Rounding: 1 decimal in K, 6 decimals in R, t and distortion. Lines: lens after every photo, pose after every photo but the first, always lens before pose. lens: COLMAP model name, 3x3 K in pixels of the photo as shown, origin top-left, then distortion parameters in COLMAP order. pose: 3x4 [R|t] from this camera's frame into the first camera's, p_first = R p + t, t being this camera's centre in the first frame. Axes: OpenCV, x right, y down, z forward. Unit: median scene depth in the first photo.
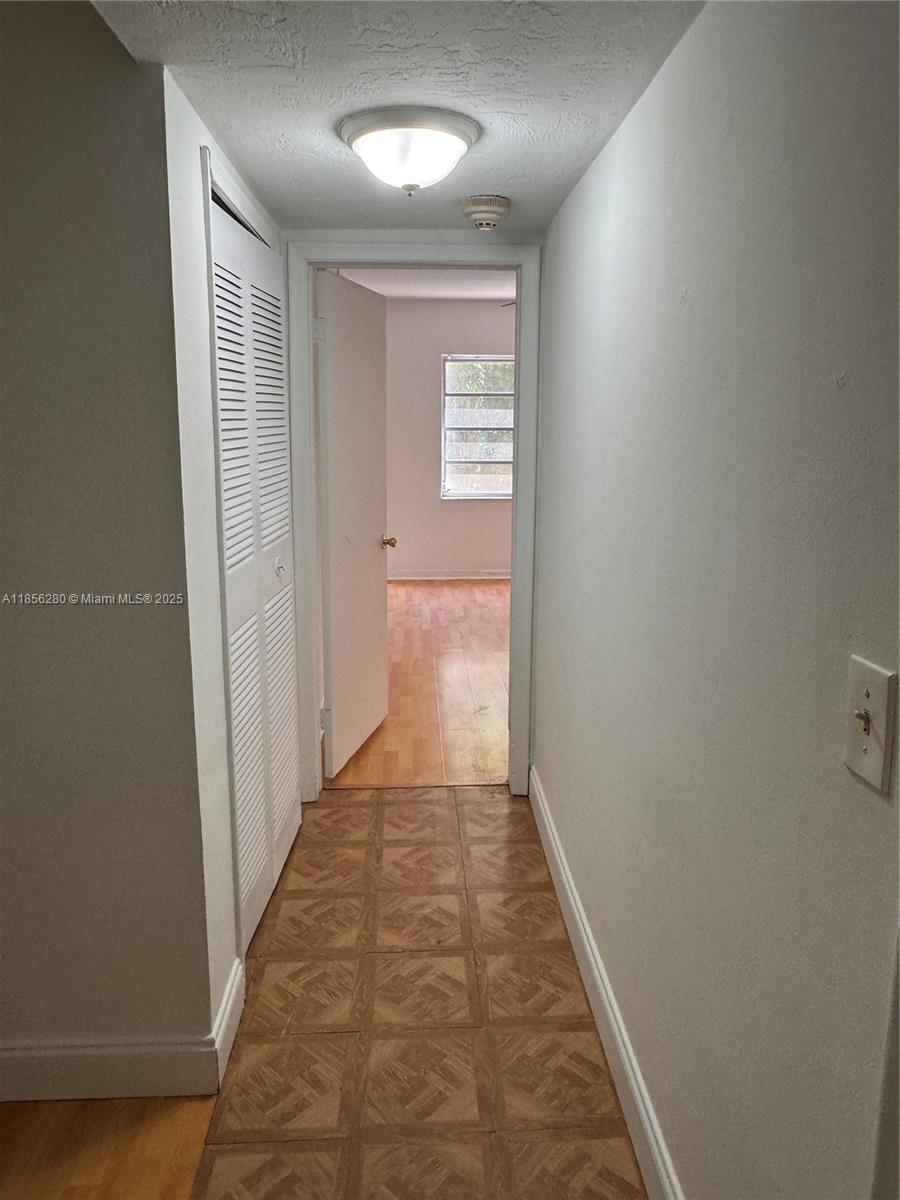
lens RADIAL K [[861.3, 0, 451.1], [0, 861.3, 596.0], [0, 0, 1]] dist [0.027294, -0.029669]
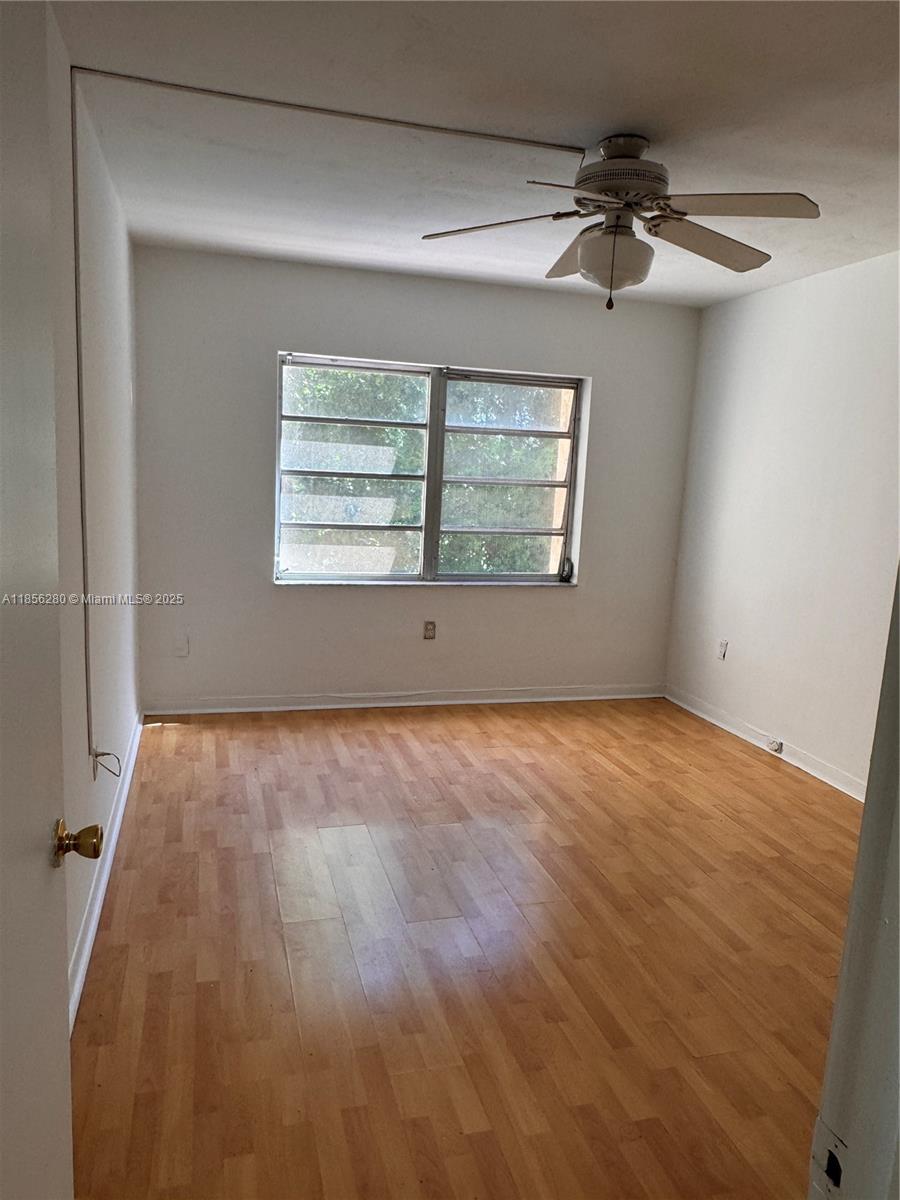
lens RADIAL K [[861.3, 0, 446.9], [0, 861.3, 604.0], [0, 0, 1]] dist [0.027294, -0.029669]
pose [[0.973482, 0.001051, 0.228761, -0.032941], [0.004000, 0.999758, -0.021613, -0.085970], [-0.228729, 0.021954, 0.973243, 0.373708]]
